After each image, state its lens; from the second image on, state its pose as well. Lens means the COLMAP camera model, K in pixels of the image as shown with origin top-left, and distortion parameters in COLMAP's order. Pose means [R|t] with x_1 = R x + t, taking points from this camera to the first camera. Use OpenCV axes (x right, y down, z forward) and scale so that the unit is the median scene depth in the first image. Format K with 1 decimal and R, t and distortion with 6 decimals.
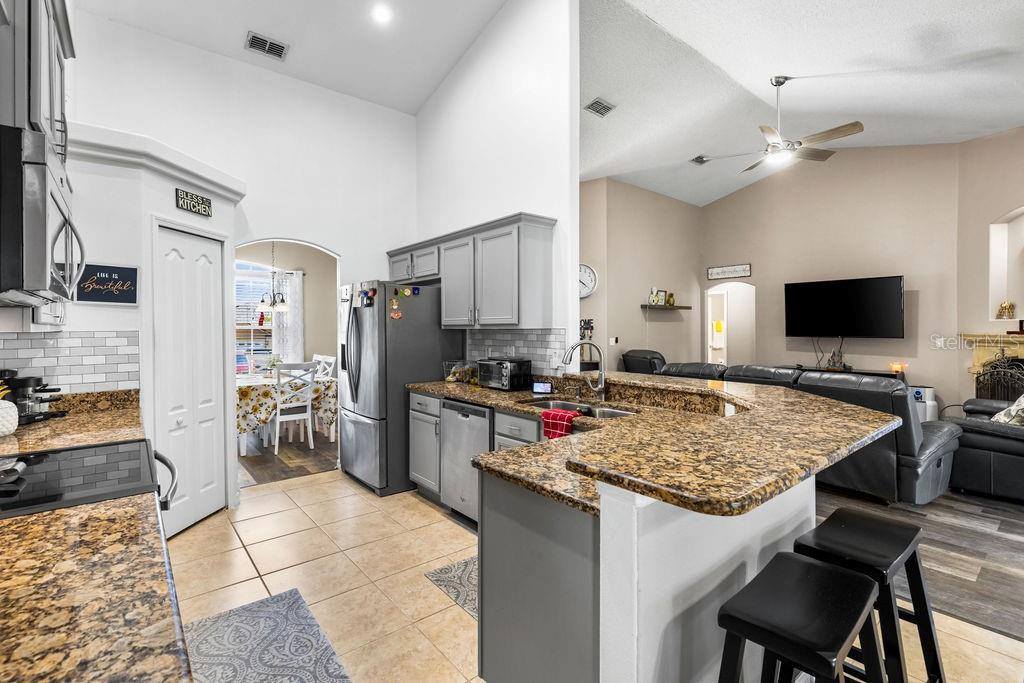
lens RADIAL K [[464.6, 0, 505.6], [0, 464.6, 332.4], [0, 0, 1]] dist [0.000072, 0.000191]
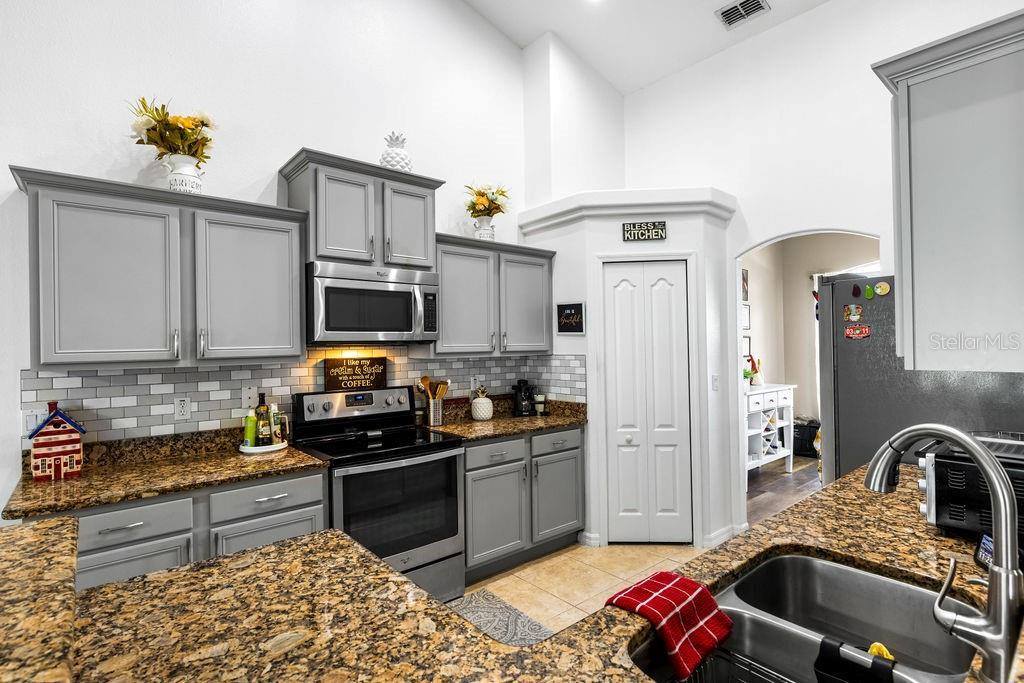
lens RADIAL K [[499.0, 0, 512.0], [0, 499.0, 341.5], [0, 0, 1]] dist [-0.001948, -0.000035]
pose [[0.021693, -0.001861, -0.999763, 1.045899], [0.004810, 0.999987, -0.001757, -0.078351], [0.999753, -0.004771, 0.021702, 1.654108]]
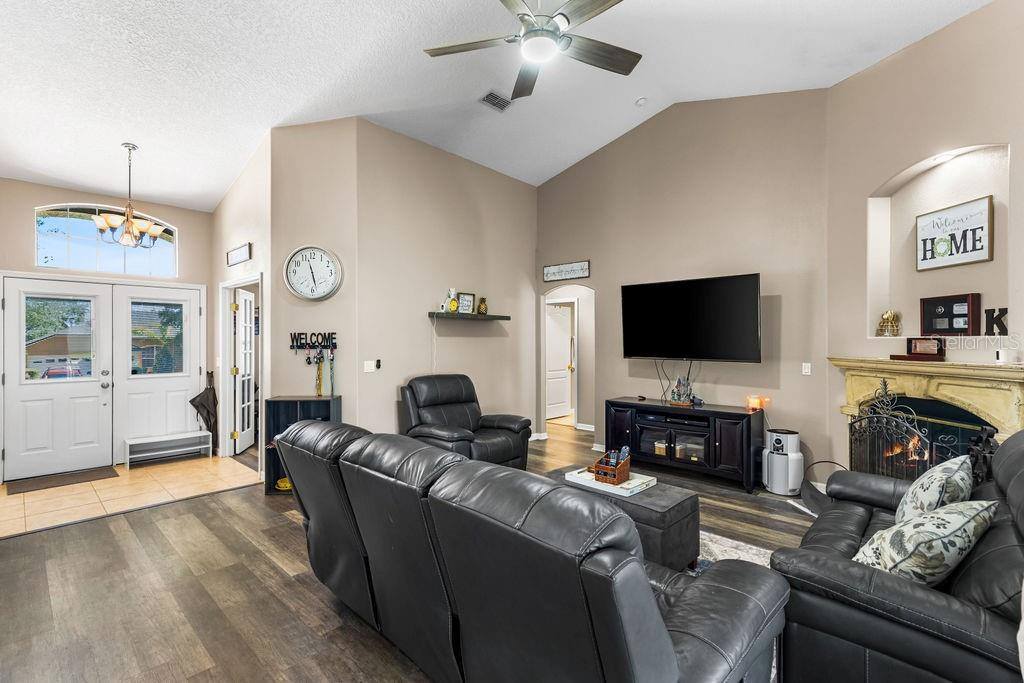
lens RADIAL K [[459.4, 0, 512.0], [0, 459.4, 341.5], [0, 0, 1]] dist [0.003299, 0.000083]
pose [[0.989914, 0.003605, 0.141626, 0.319825], [-0.002473, 0.999964, -0.008169, -0.010501], [-0.141650, 0.007737, 0.989887, 0.301935]]
